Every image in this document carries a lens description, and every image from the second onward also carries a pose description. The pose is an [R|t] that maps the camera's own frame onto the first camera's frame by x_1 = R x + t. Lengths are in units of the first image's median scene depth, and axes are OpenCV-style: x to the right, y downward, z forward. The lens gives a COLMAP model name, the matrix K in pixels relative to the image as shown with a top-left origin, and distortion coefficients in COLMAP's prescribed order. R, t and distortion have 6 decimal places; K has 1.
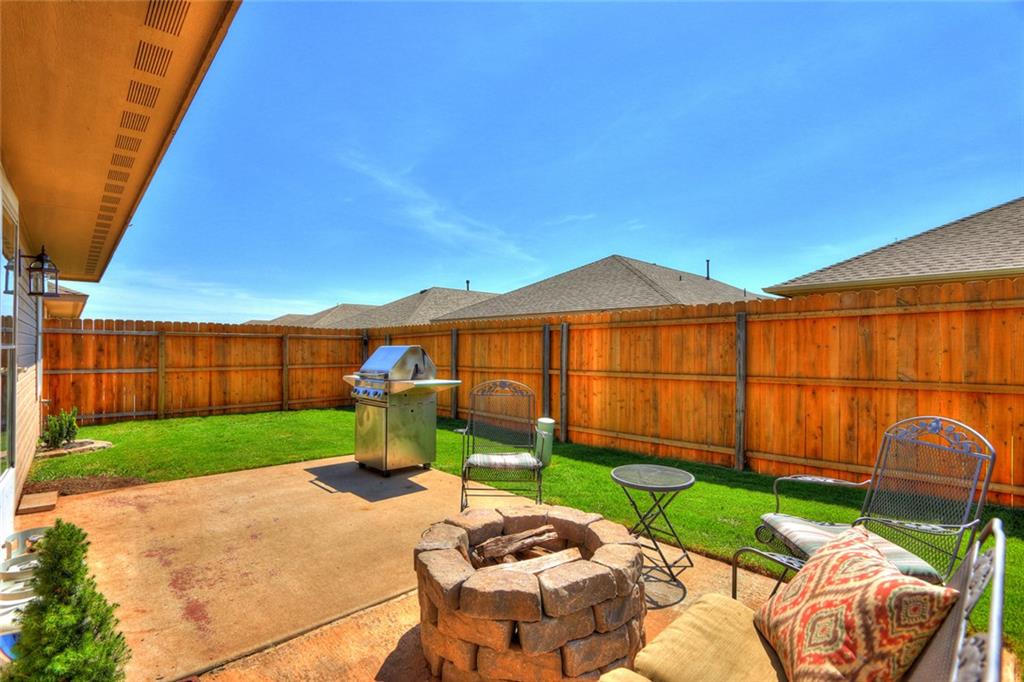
lens RADIAL K [[482.2, 0, 511.4], [0, 482.2, 342.9], [0, 0, 1]] dist [-0.000626, 0.000138]
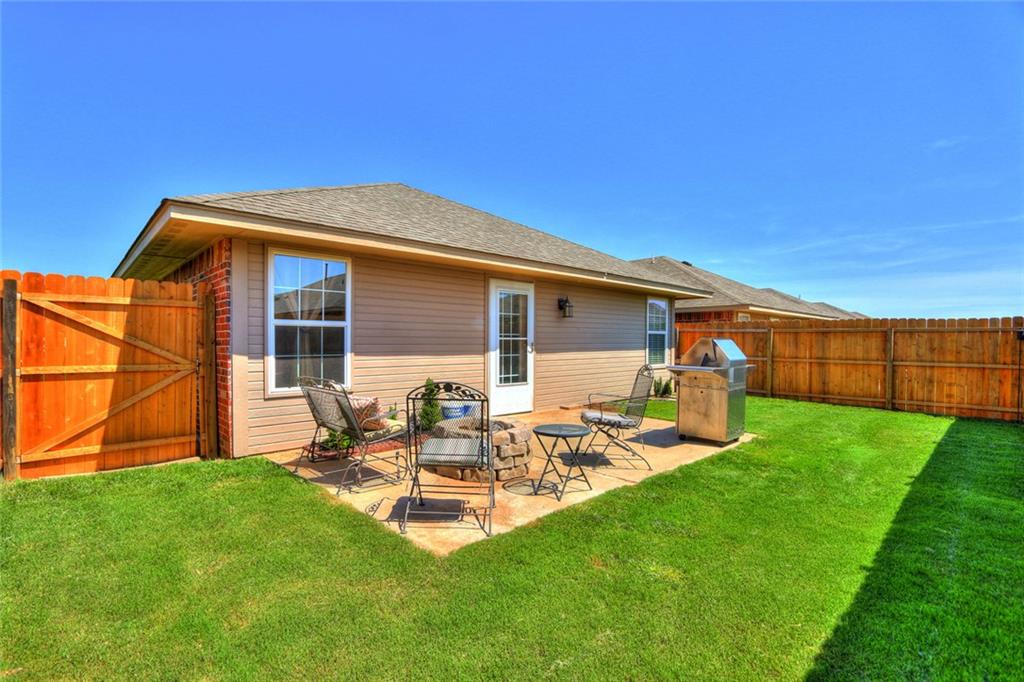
lens RADIAL K [[470.8, 0, 498.7], [0, 470.8, 344.5], [0, 0, 1]] dist [-0.017576, 0.001690]
pose [[0.000826, 0.005973, -0.999982, 0.485376], [0.001464, 0.999981, 0.005974, 0.008949], [0.999999, -0.001469, 0.000817, 0.270153]]
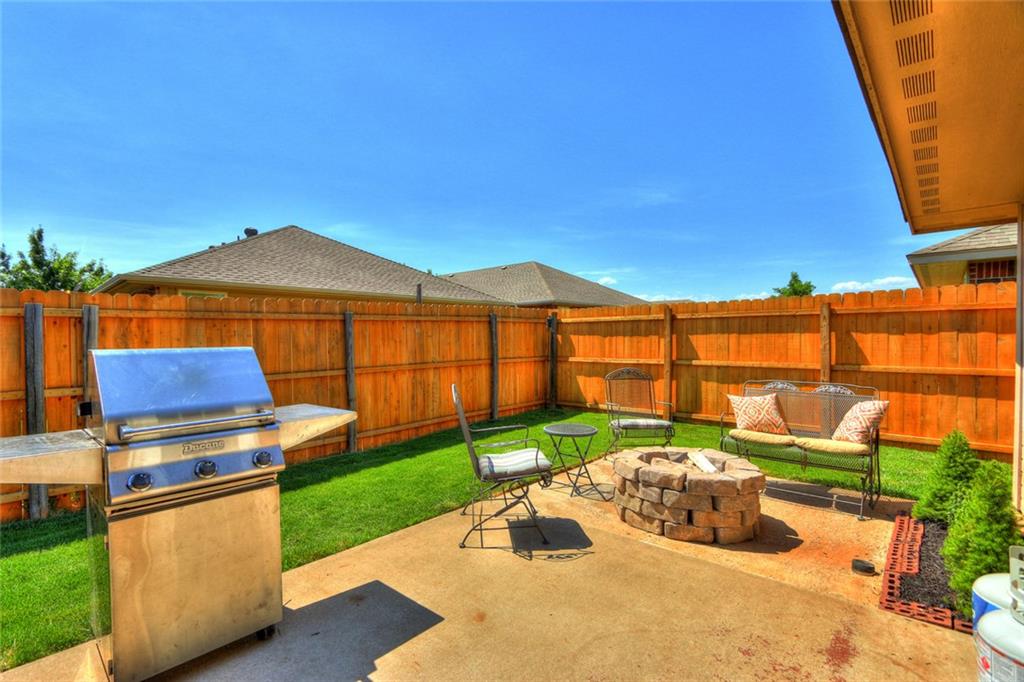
lens RADIAL K [[470.8, 0, 498.7], [0, 470.8, 344.5], [0, 0, 1]] dist [-0.017576, 0.001690]
pose [[-0.058801, -0.012701, 0.998189, -0.363713], [0.003596, 0.999910, 0.012935, 0.000054], [-0.998263, 0.004350, -0.058750, 0.418654]]
